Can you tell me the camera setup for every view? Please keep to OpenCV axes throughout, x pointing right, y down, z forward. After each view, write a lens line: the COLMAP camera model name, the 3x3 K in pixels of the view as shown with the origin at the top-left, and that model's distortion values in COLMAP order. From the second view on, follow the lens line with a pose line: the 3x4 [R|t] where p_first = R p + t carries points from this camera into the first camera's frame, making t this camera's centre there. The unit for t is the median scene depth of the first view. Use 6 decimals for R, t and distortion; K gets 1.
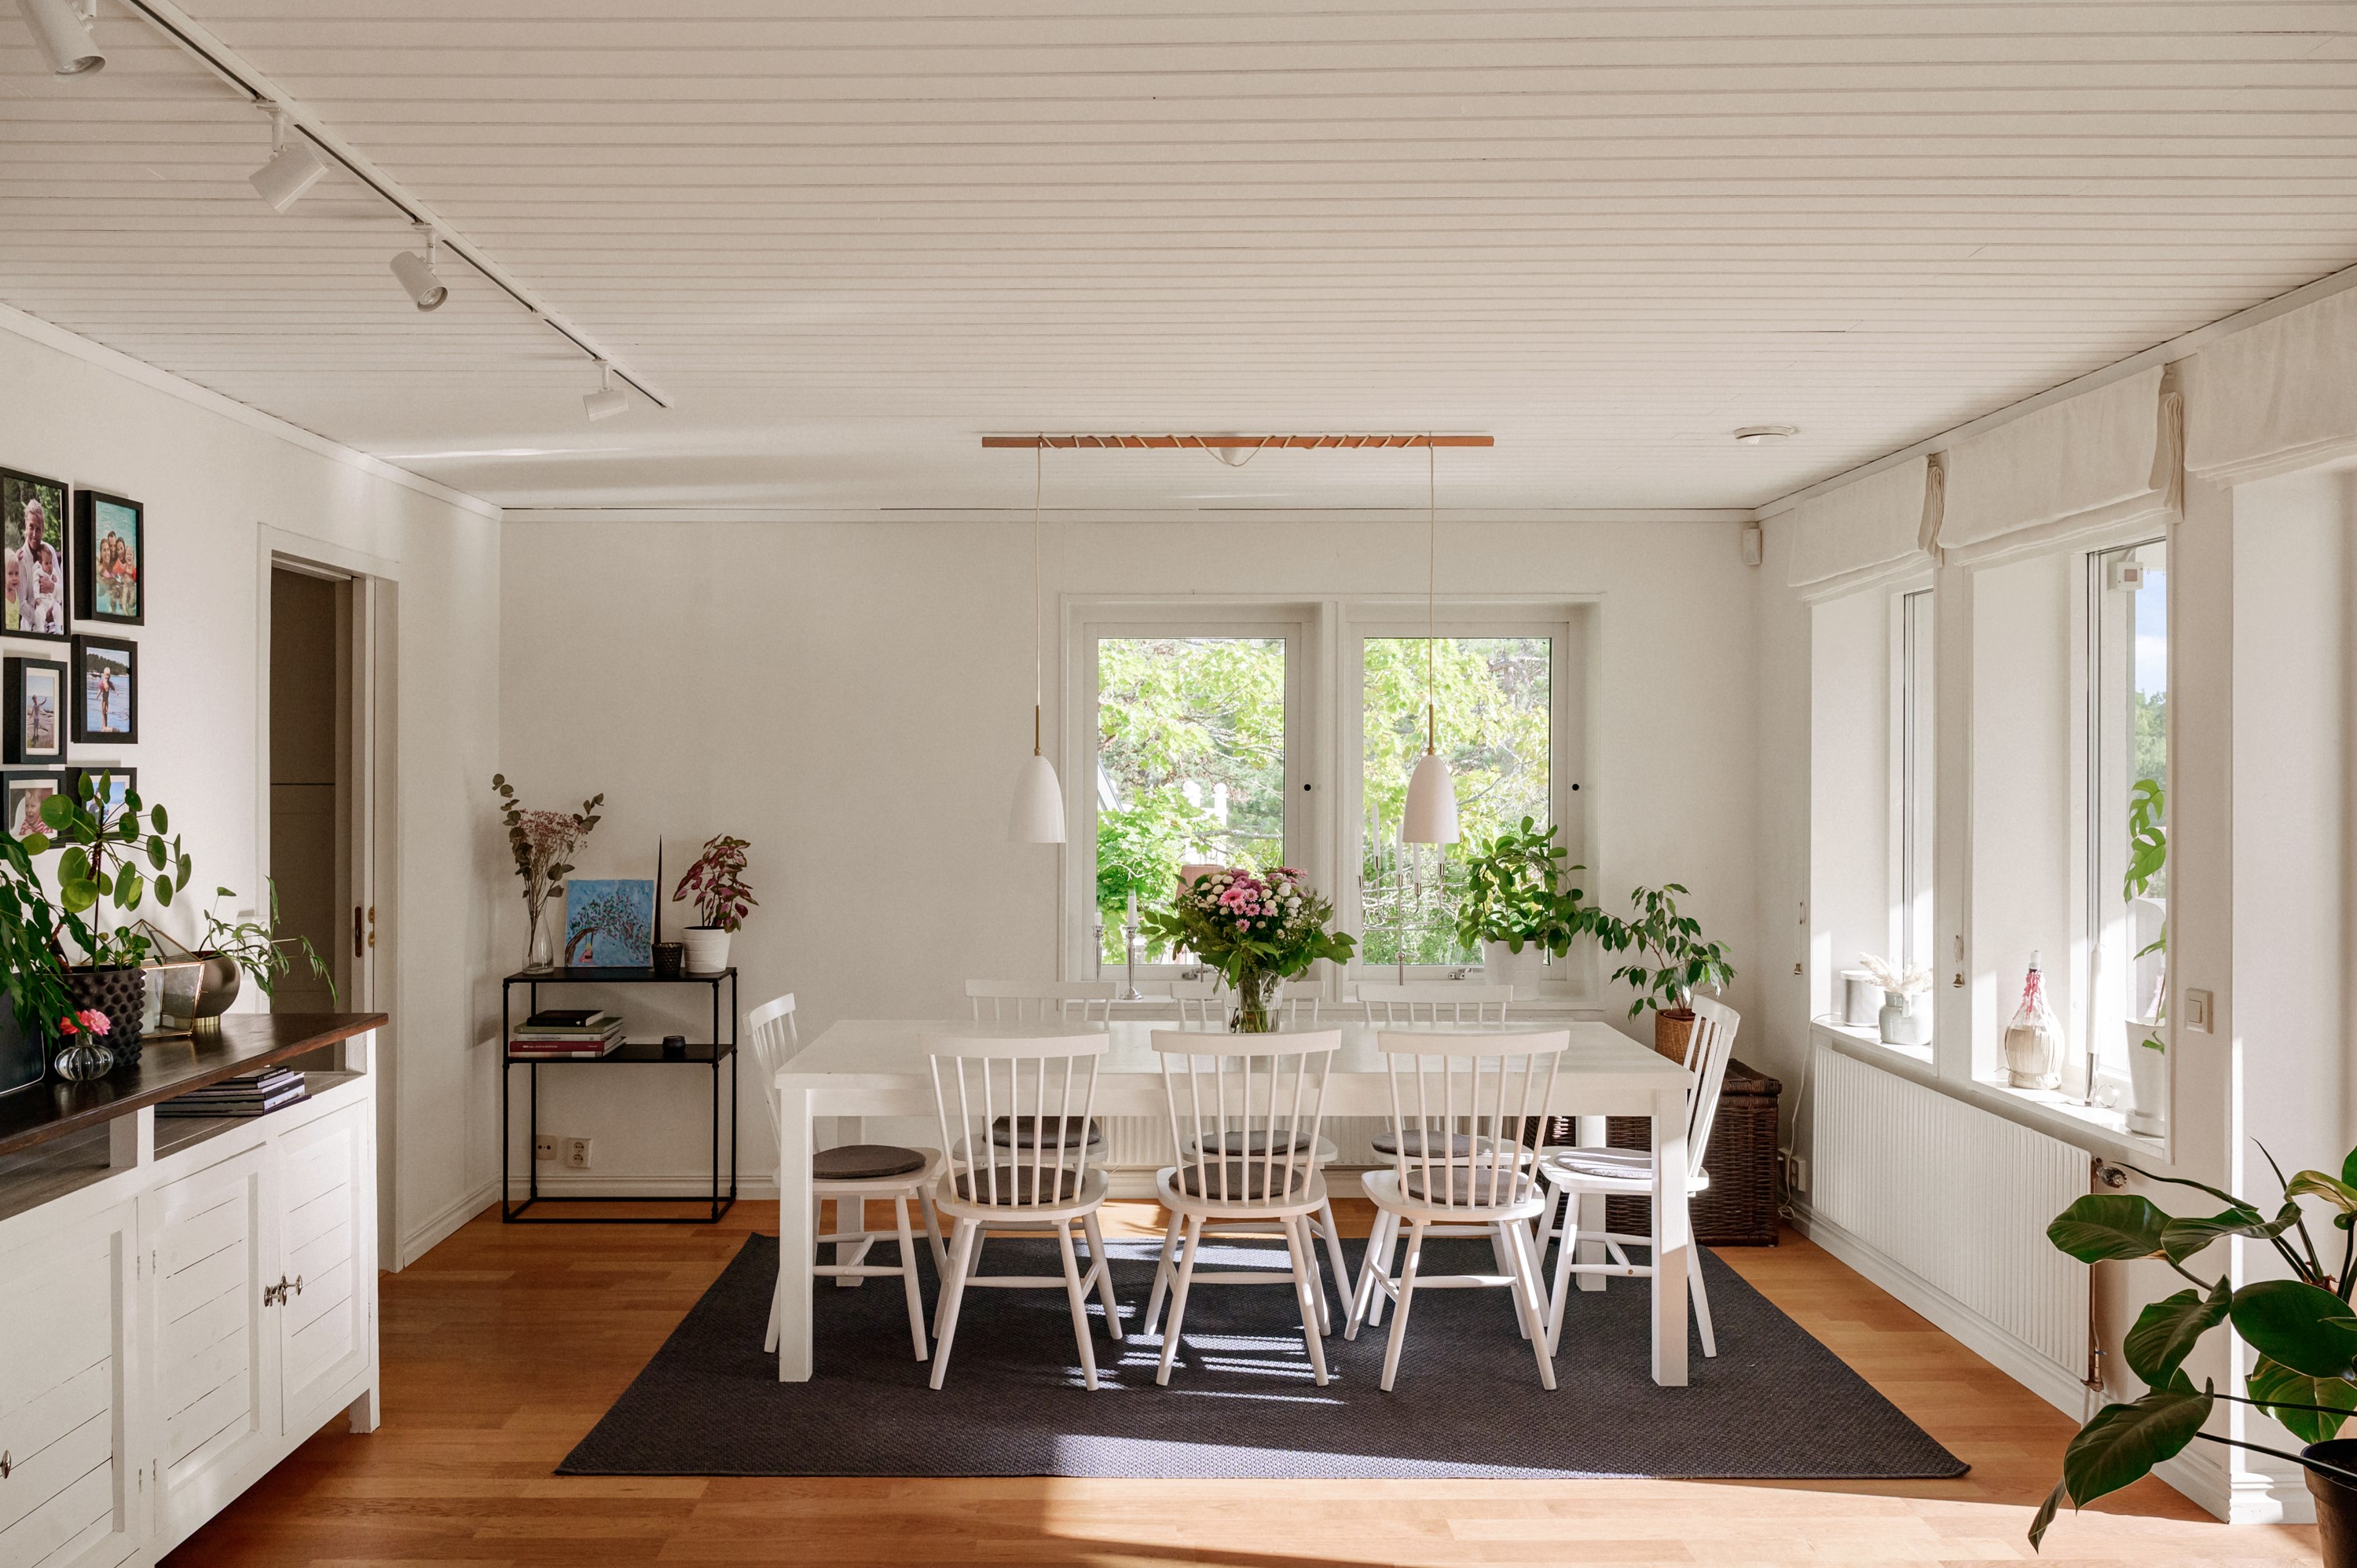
lens RADIAL K [[1853.1, 0, 1171.1], [0, 1853.1, 770.0], [0, 0, 1]] dist [0.012047, -0.003594]
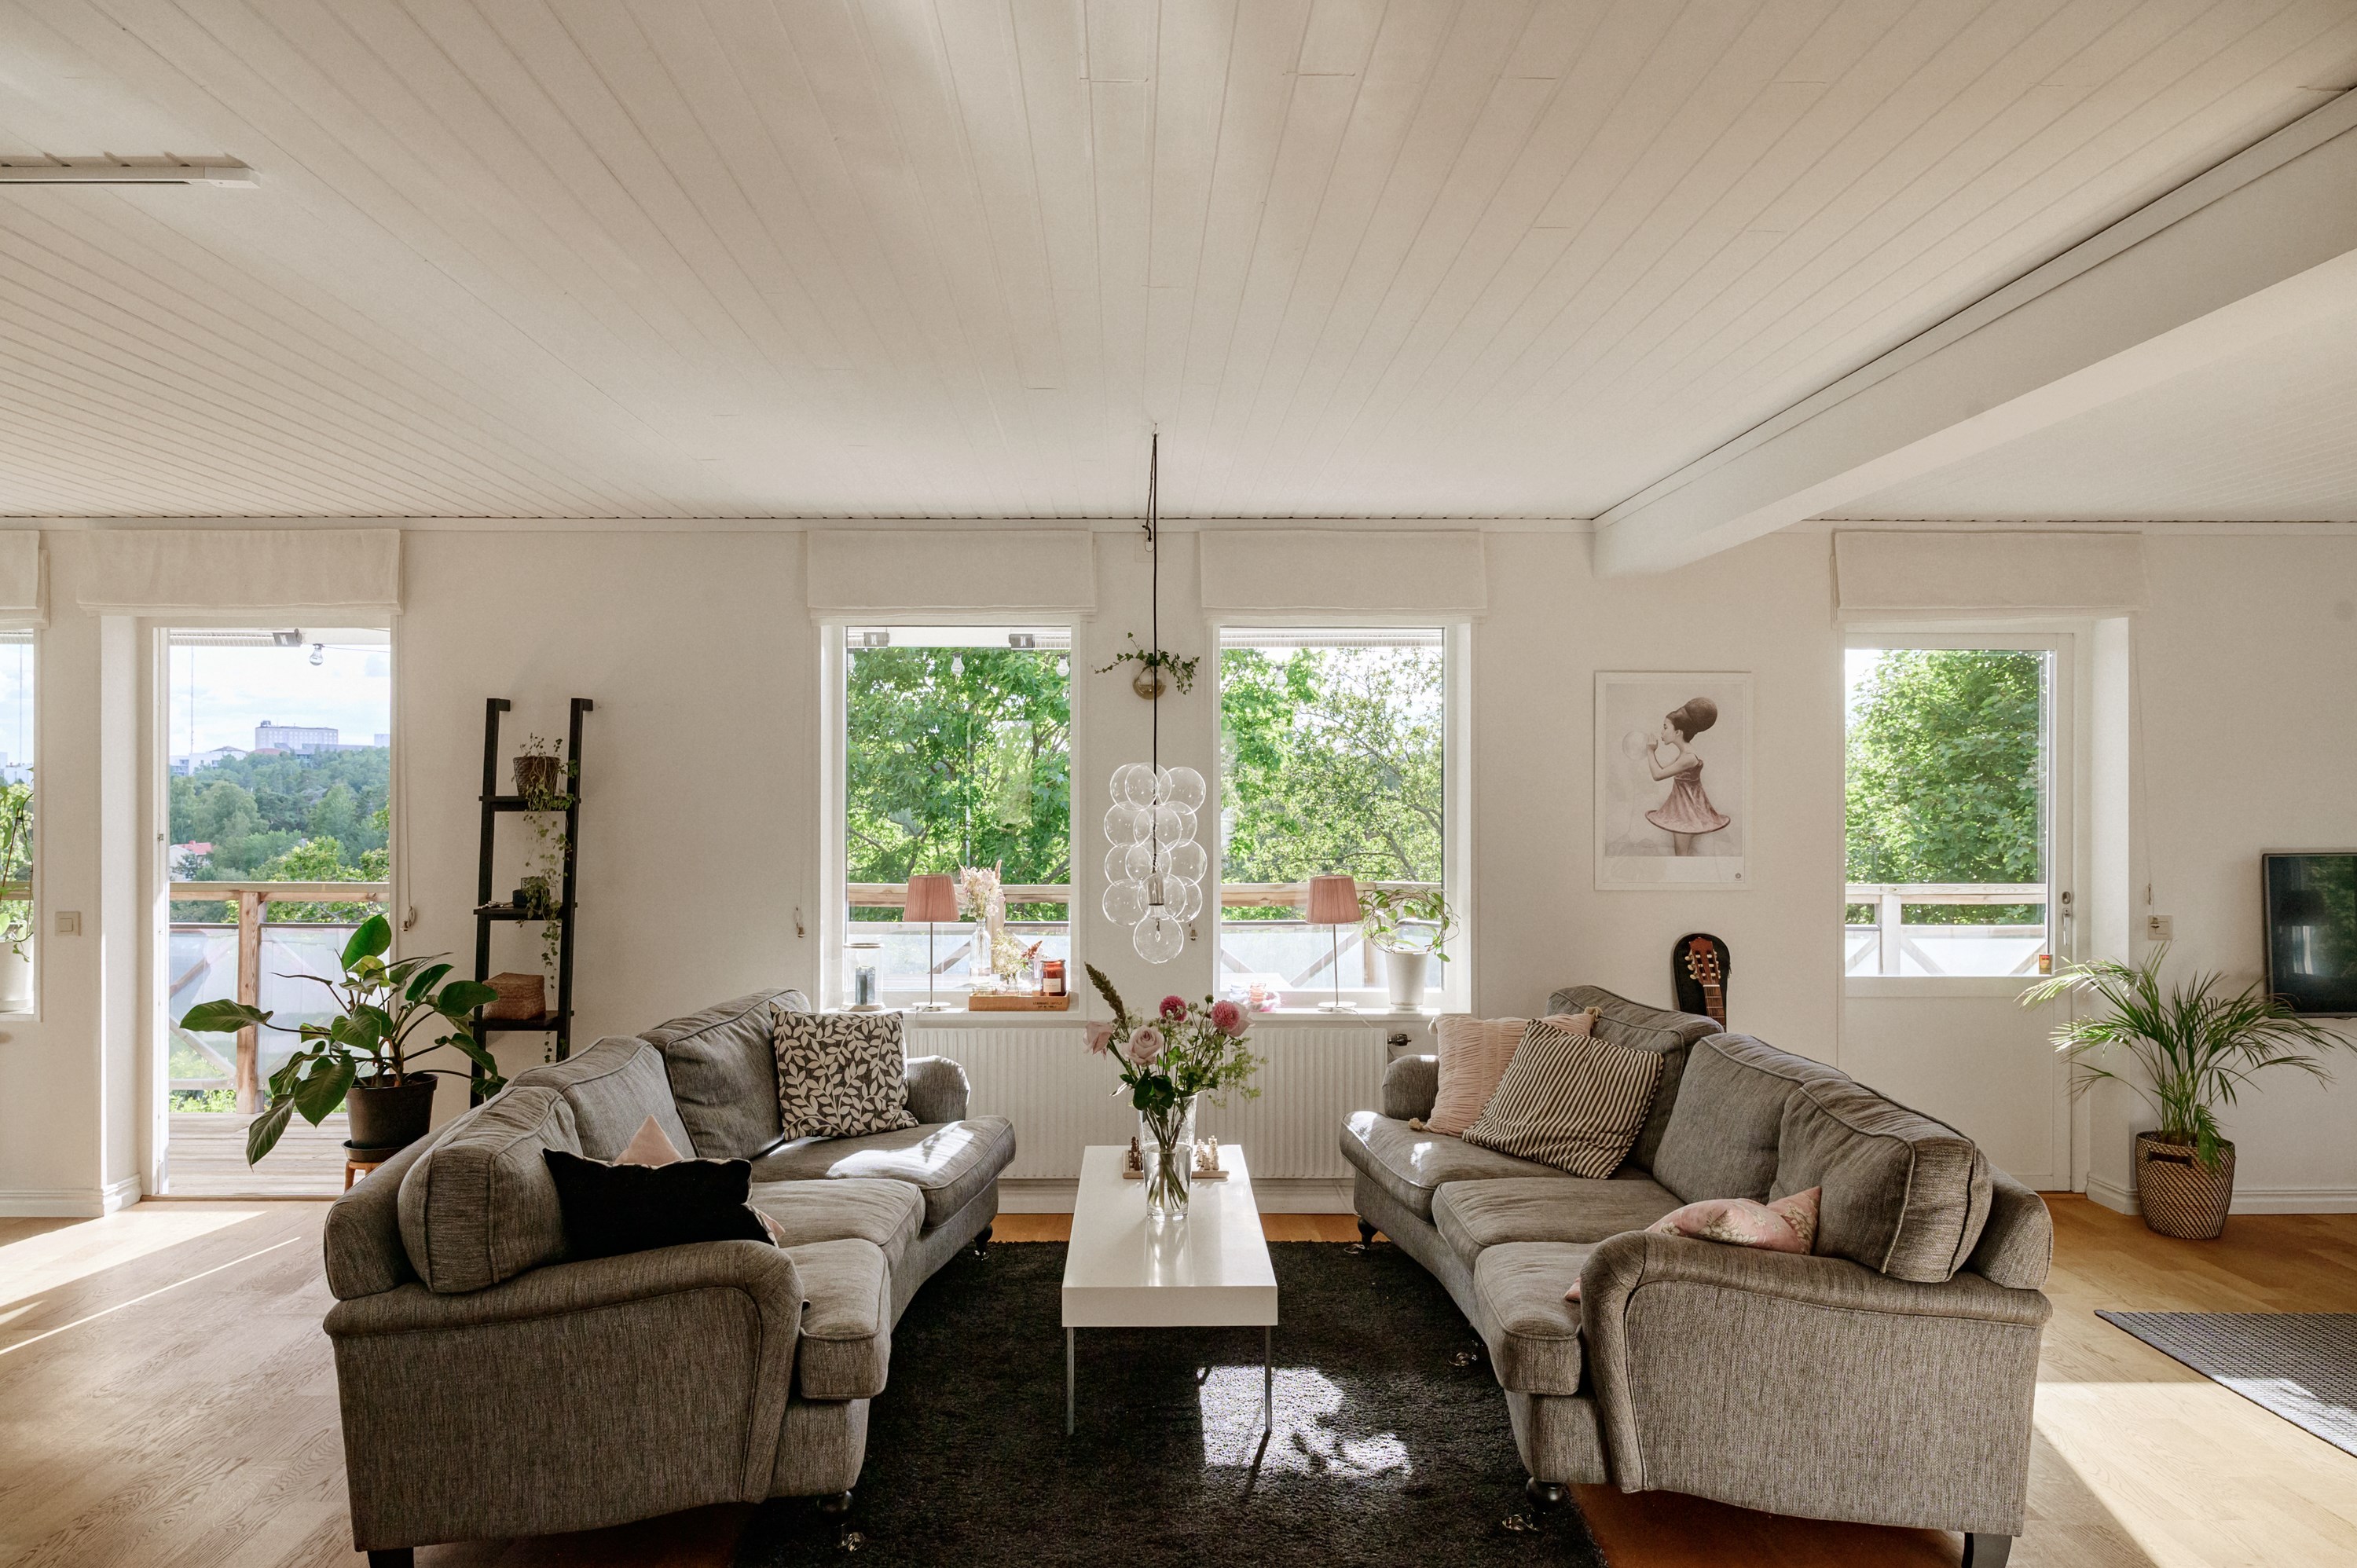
lens RADIAL K [[1736.9, 0, 1181.0], [0, 1736.9, 771.6], [0, 0, 1]] dist [-0.001332, -0.008478]
pose [[-0.015763, 0.009641, 0.999829, -0.824730], [-0.001400, 0.999952, -0.009665, 0.004419], [-0.999875, -0.001552, -0.015749, 0.019068]]
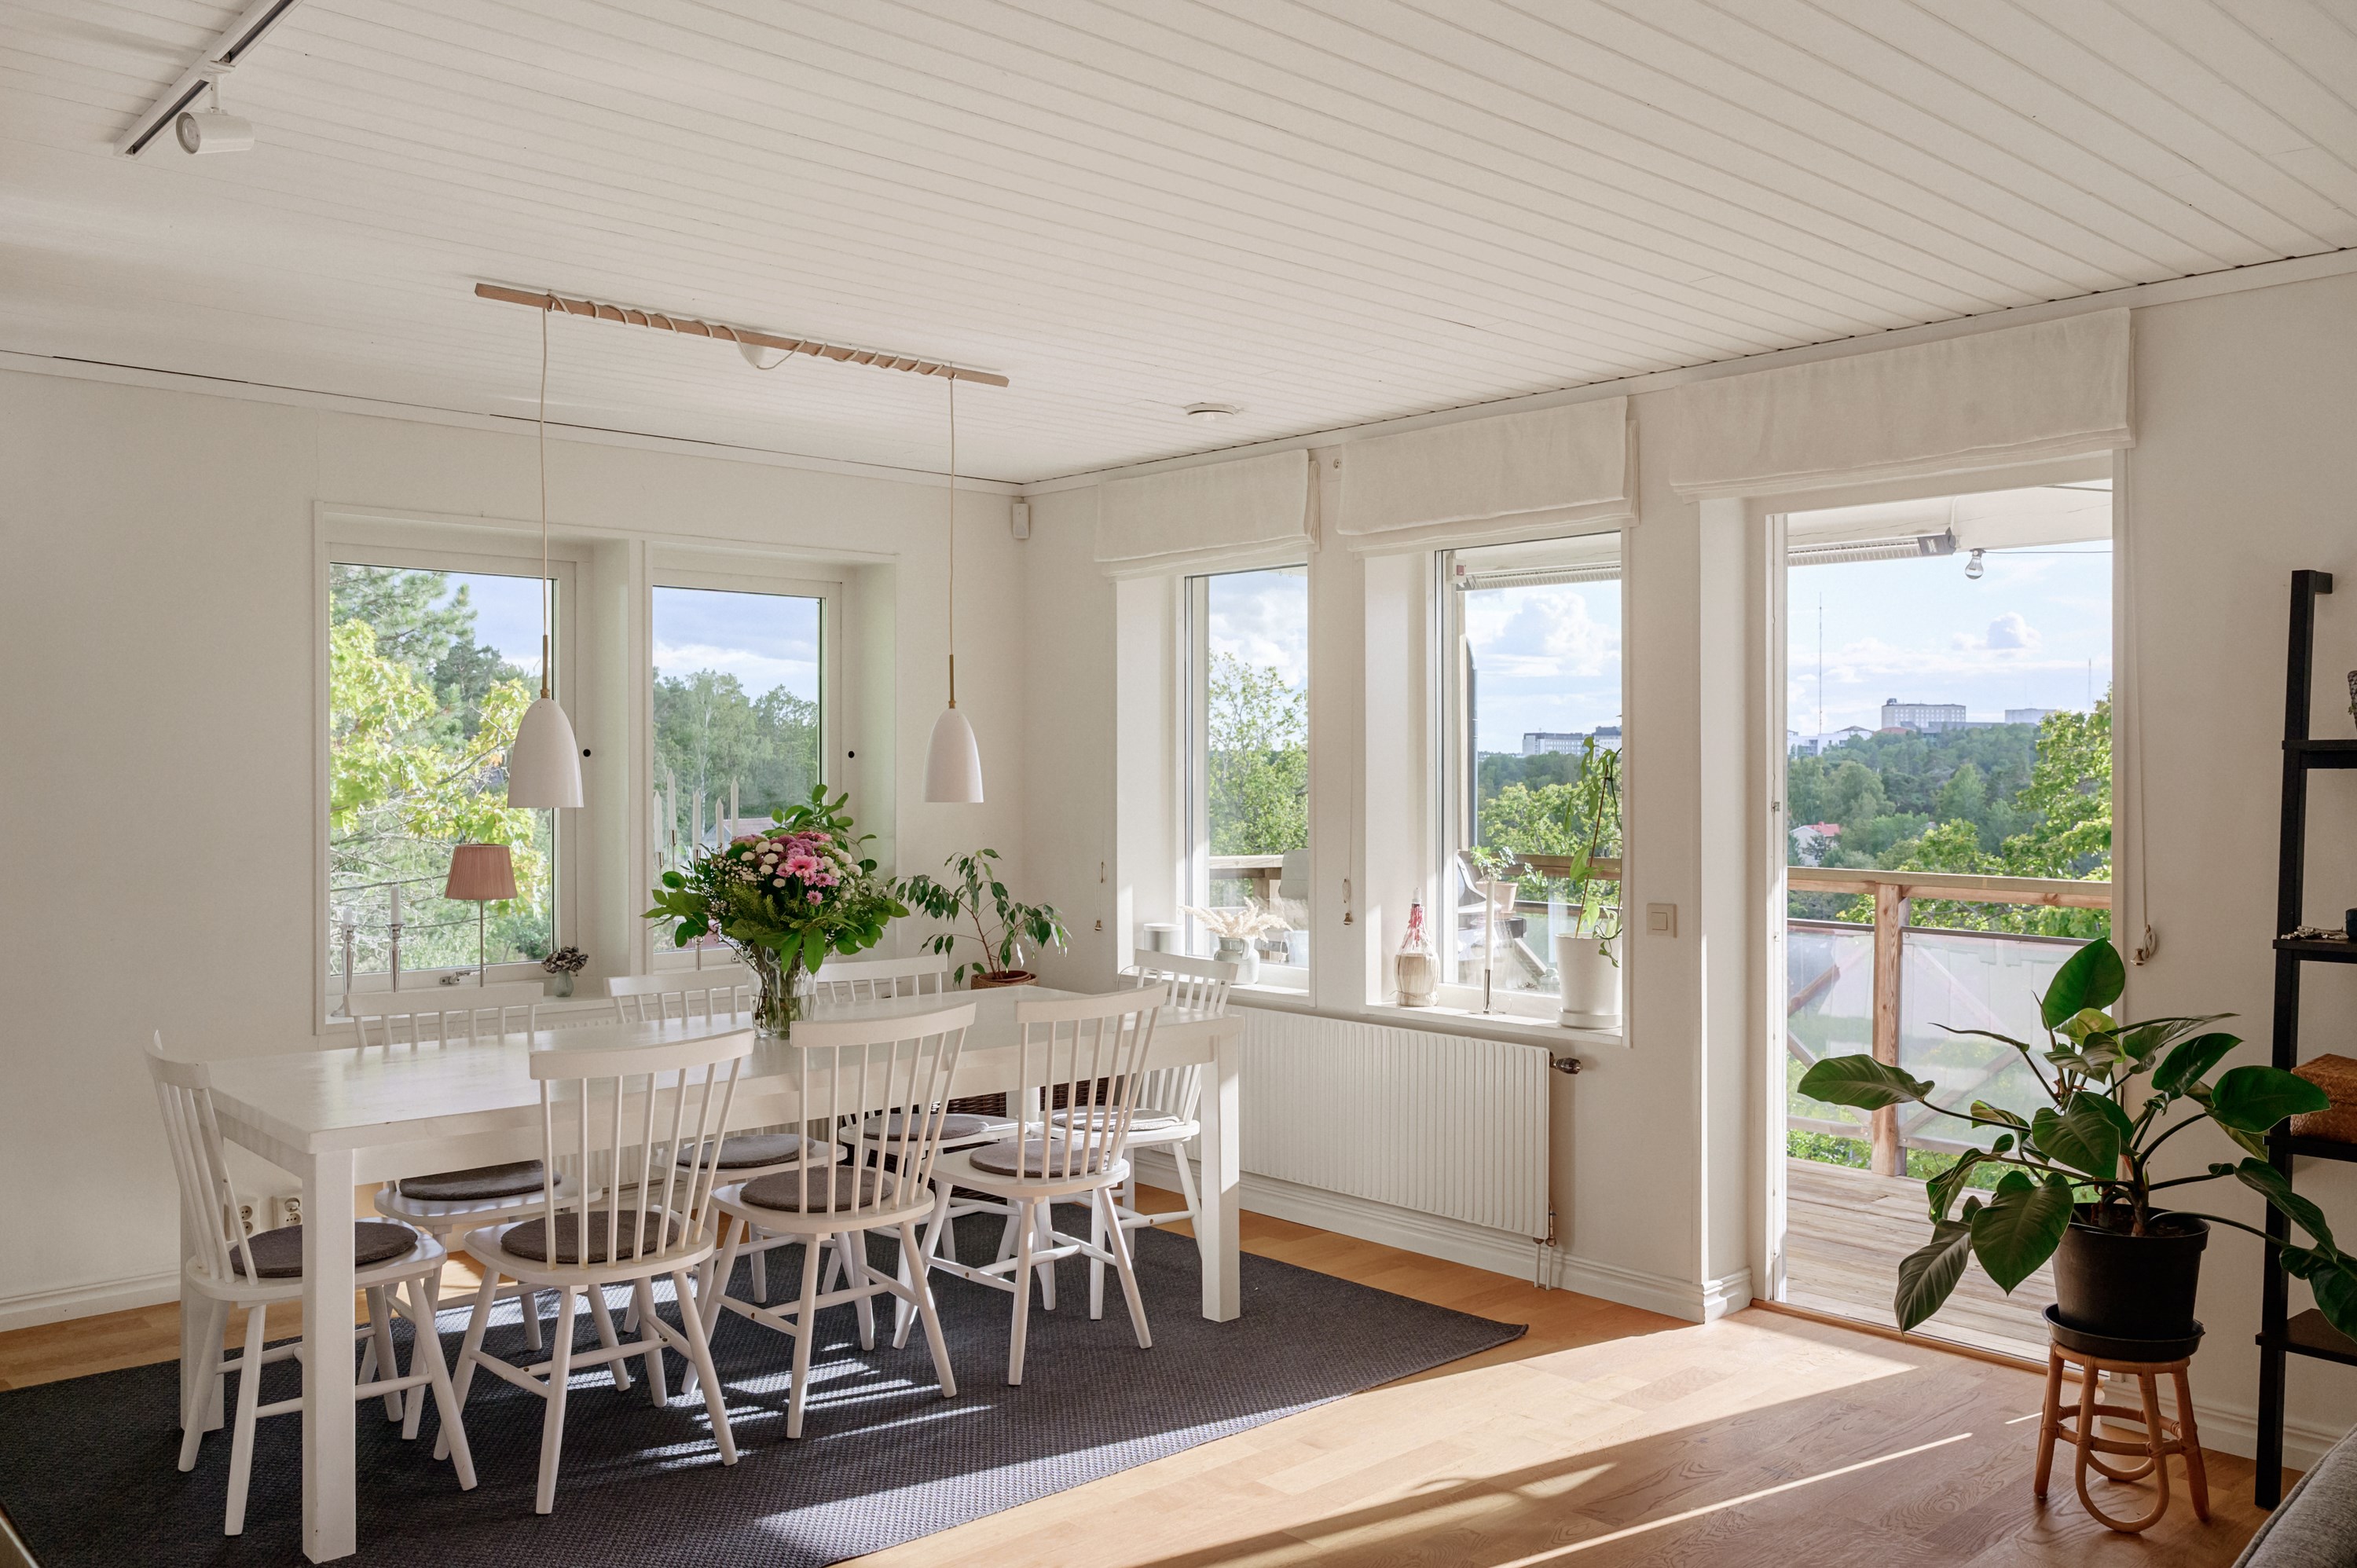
lens RADIAL K [[1853.1, 0, 1175.4], [0, 1853.1, 785.8], [0, 0, 1]] dist [0.012047, -0.003594]
pose [[0.742723, -0.004817, 0.669581, -0.418947], [-0.001835, 0.999956, 0.009229, 0.022675], [-0.669596, -0.008083, 0.742681, 0.238952]]
